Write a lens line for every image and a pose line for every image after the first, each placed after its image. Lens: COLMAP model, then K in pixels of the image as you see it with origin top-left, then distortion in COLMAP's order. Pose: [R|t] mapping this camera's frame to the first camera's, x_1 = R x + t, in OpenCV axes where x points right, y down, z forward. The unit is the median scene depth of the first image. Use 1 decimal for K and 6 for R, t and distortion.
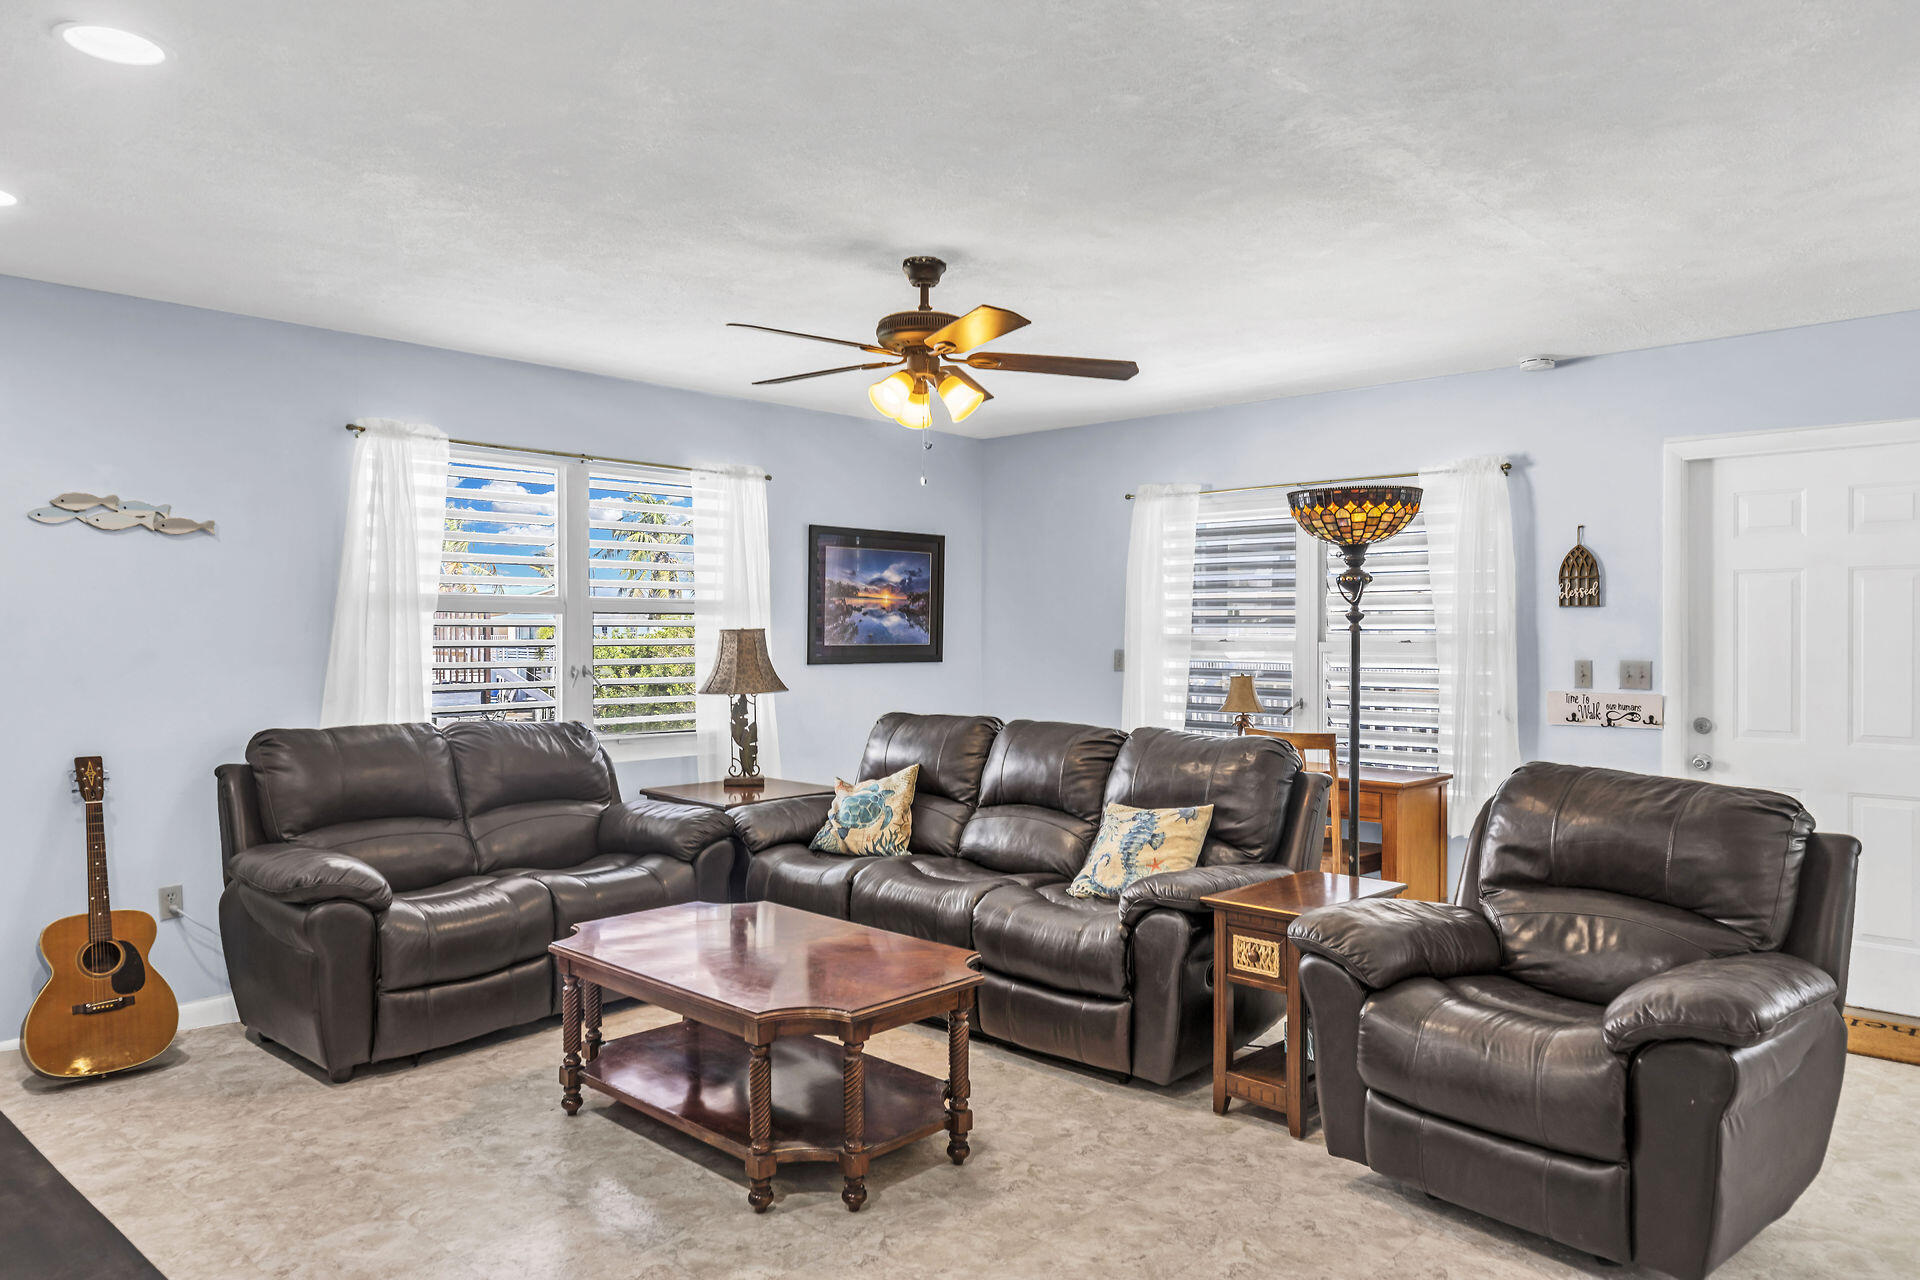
lens RADIAL K [[1256.5, 0, 975.0], [0, 1256.5, 630.4], [0, 0, 1]] dist [0.009745, 0.000588]
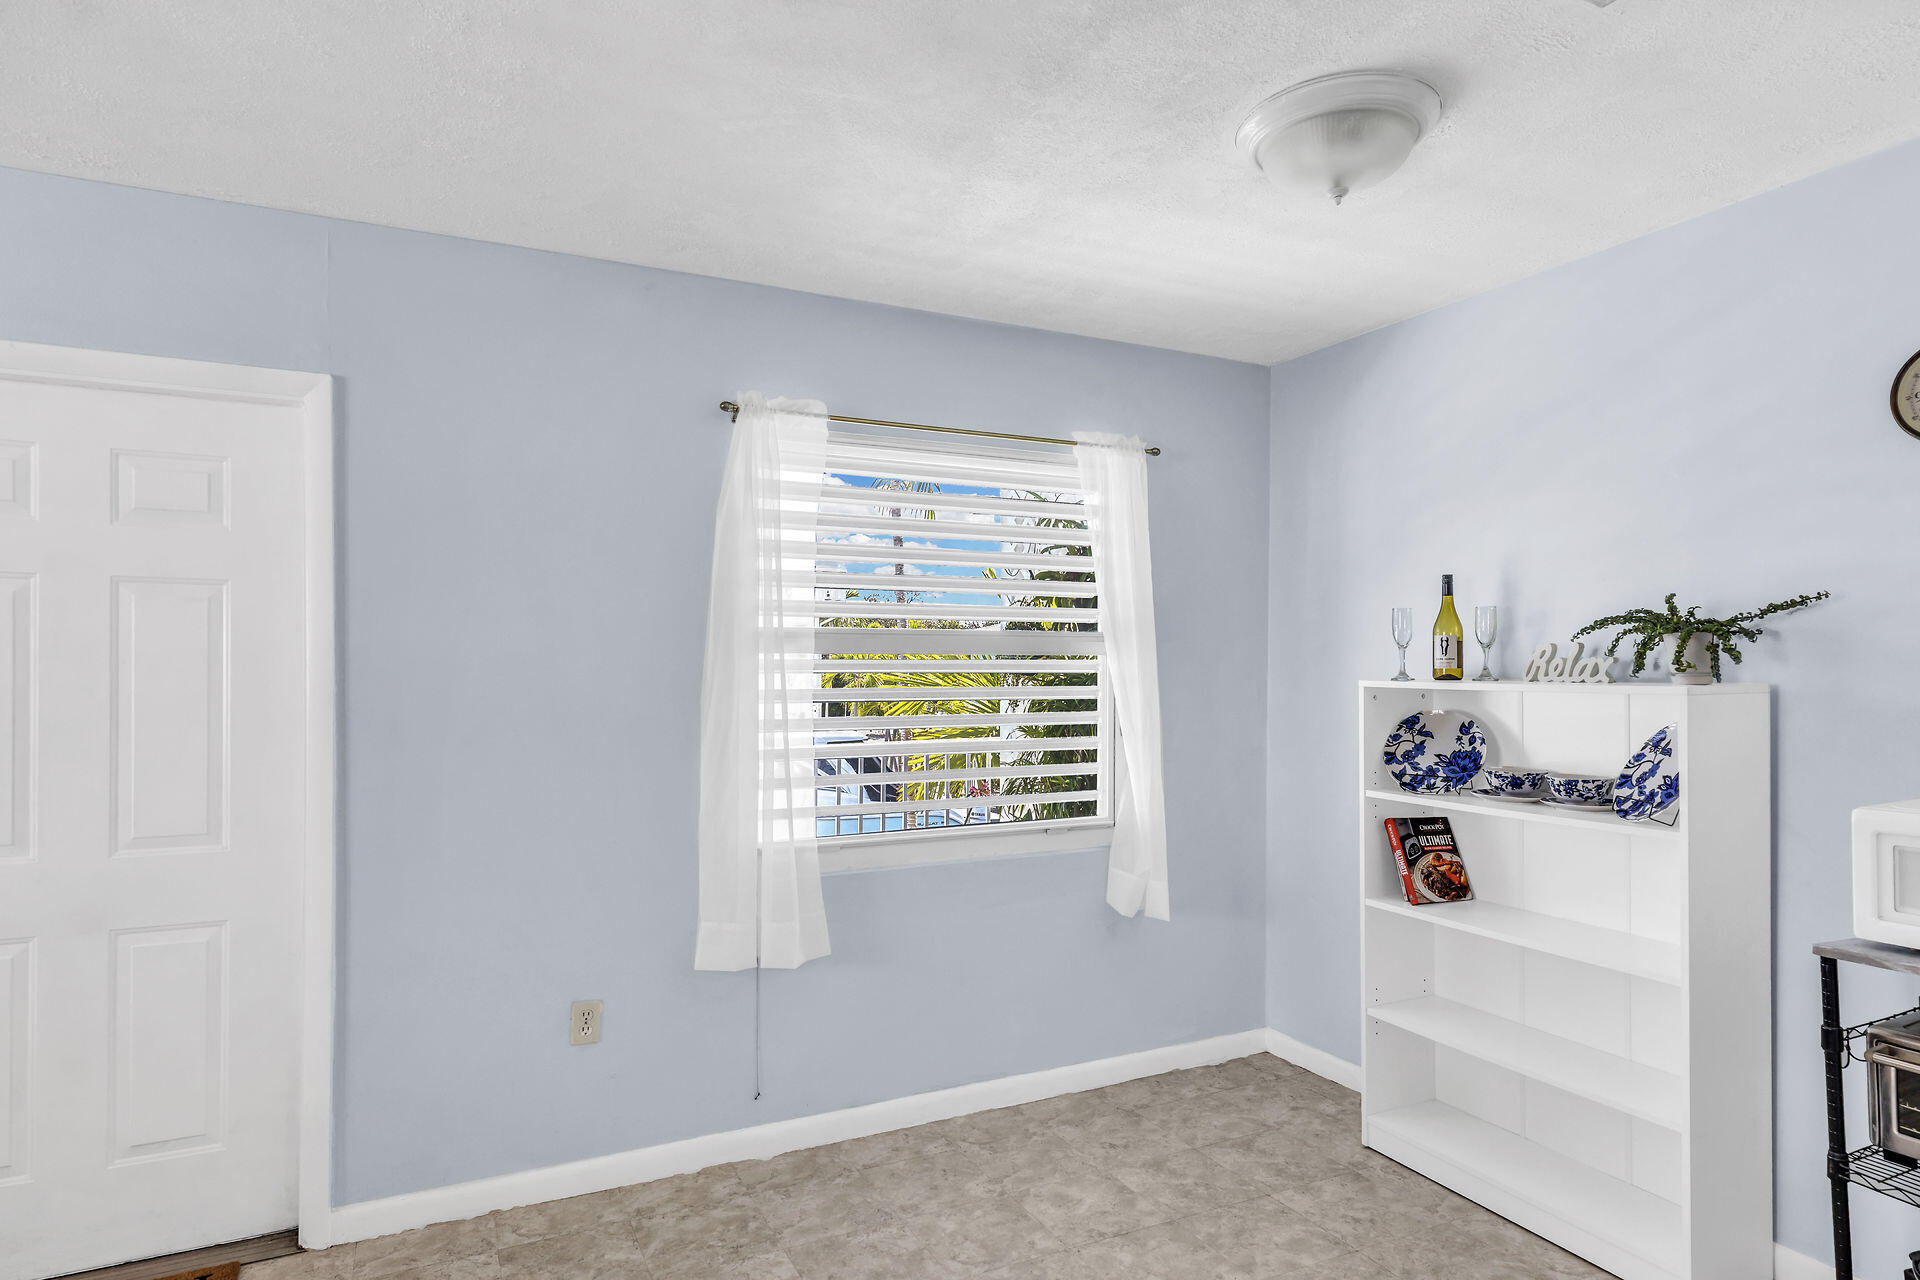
lens RADIAL K [[1129.8, 0, 953.4], [0, 1129.8, 668.4], [0, 0, 1]] dist [0.014176, -0.005693]
pose [[0.321535, -0.001322, 0.946897, 0.276904], [-0.001746, 0.999996, 0.001989, -0.005771], [-0.946896, -0.002293, 0.321531, 0.400393]]
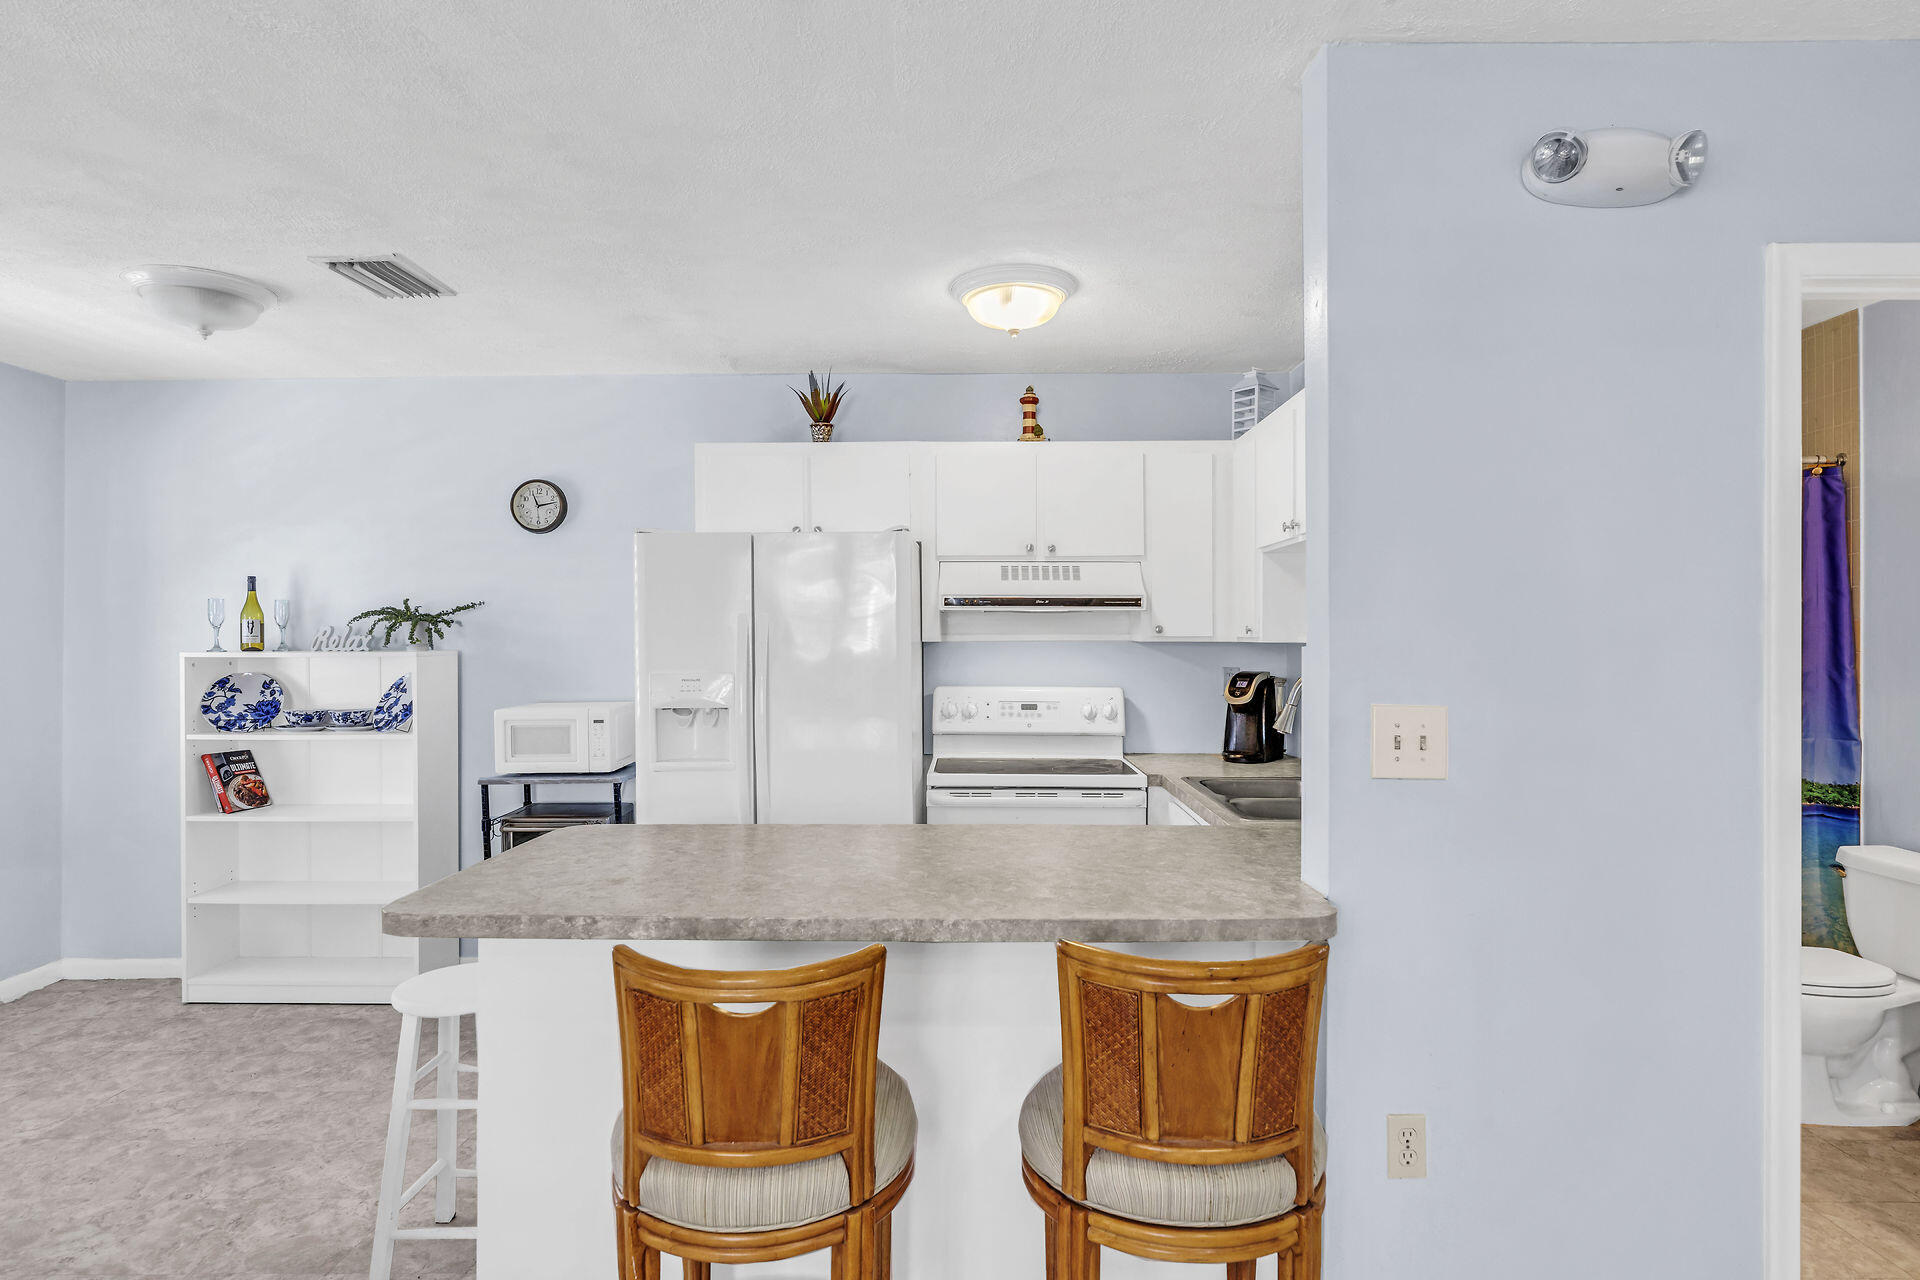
lens RADIAL K [[1045.3, 0, 957.3], [0, 1045.3, 631.2], [0, 0, 1]] dist [-0.000808, 0.001815]
pose [[-0.678410, 0.006963, 0.734650, -0.011336], [0.004411, 0.999976, -0.005405, -0.007201], [-0.734670, -0.000426, -0.678425, 0.491721]]
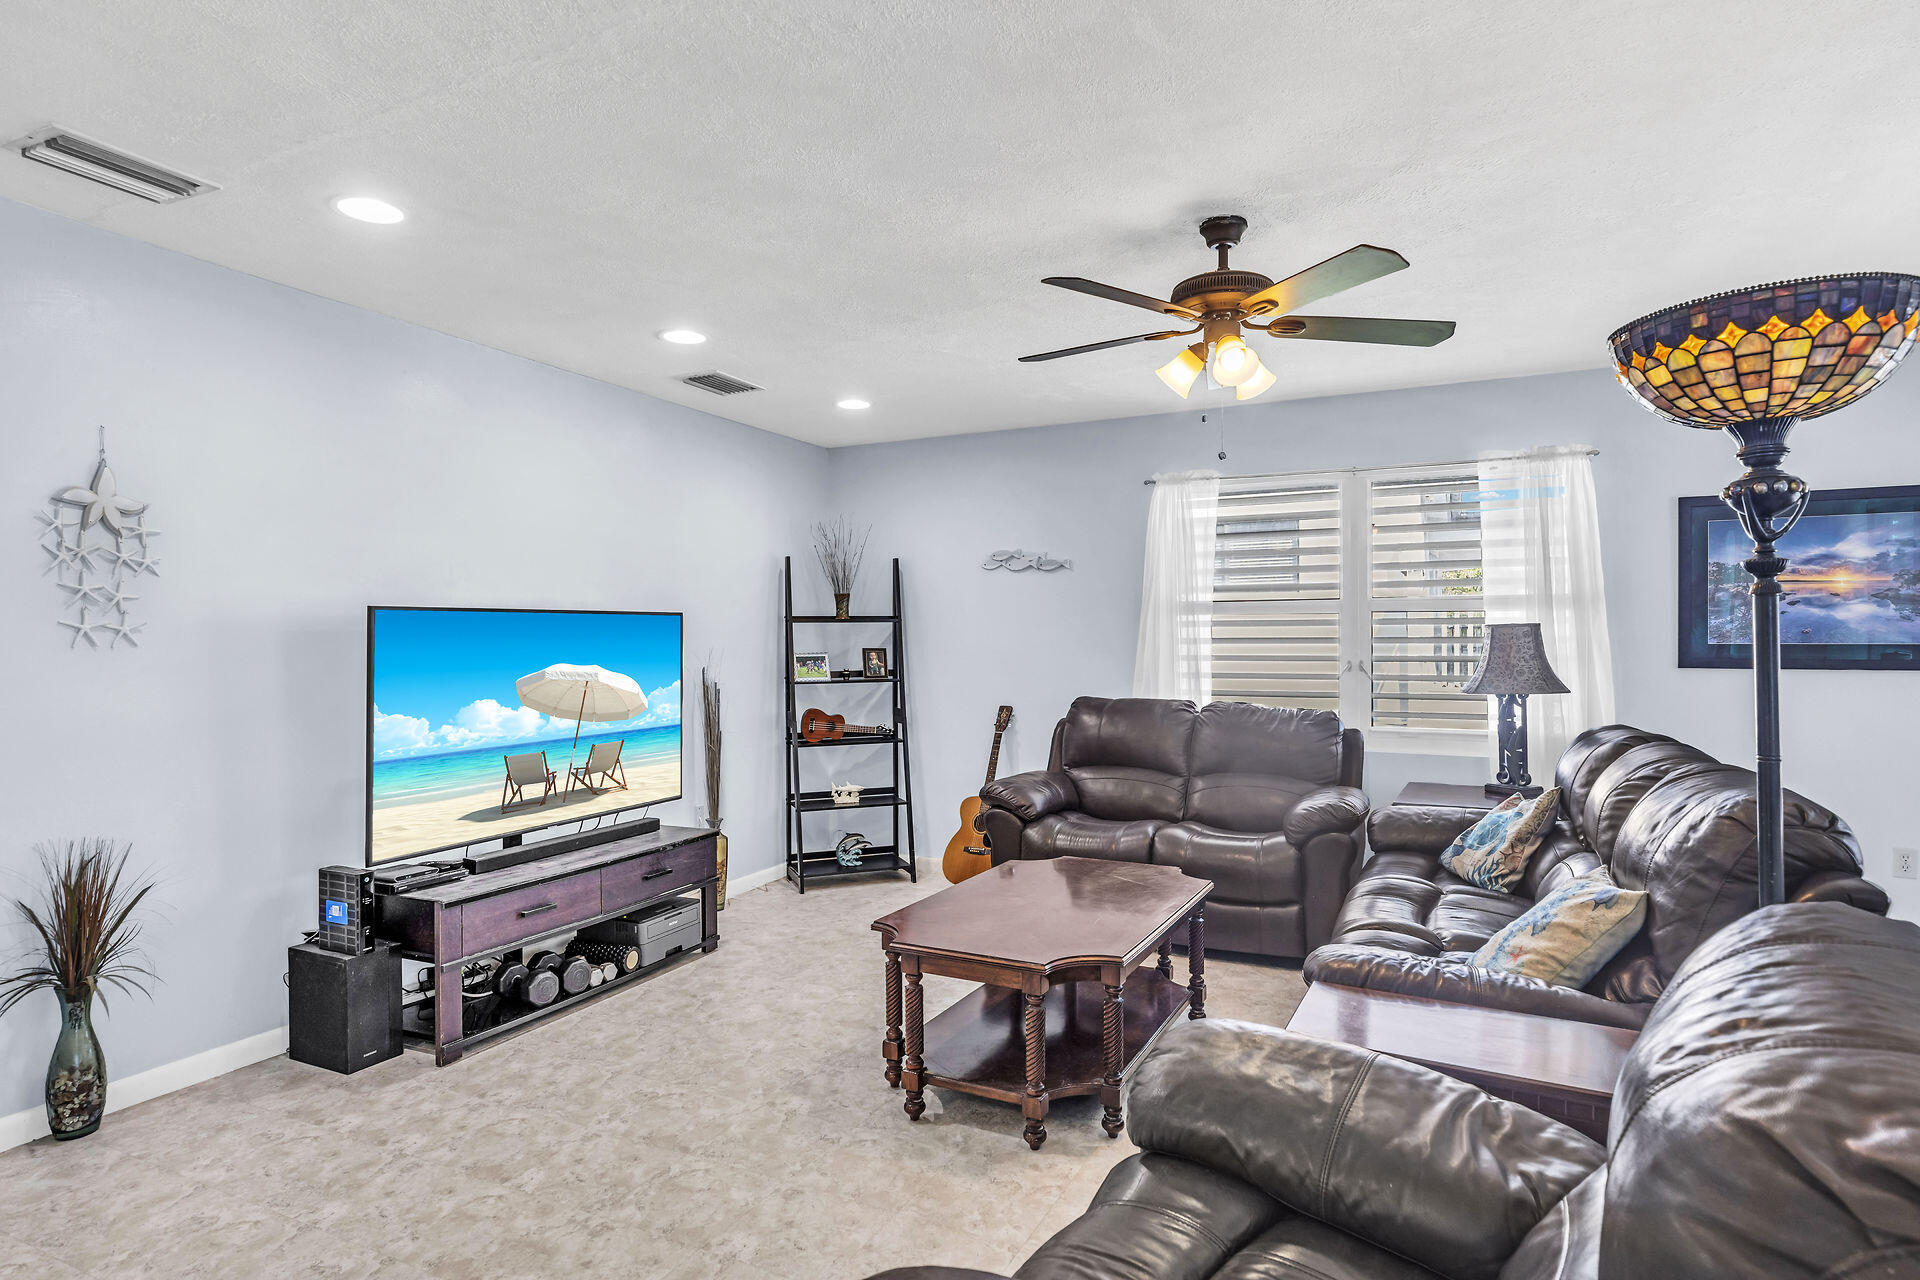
lens RADIAL K [[1011.7, 0, 956.7], [0, 1011.7, 637.9], [0, 0, 1]] dist [-0.000920, -0.000089]
pose [[0.279467, -0.007976, -0.960122, 0.489930], [0.000434, 0.999966, -0.008181, 0.017370], [0.960155, 0.001870, 0.279461, 0.473395]]
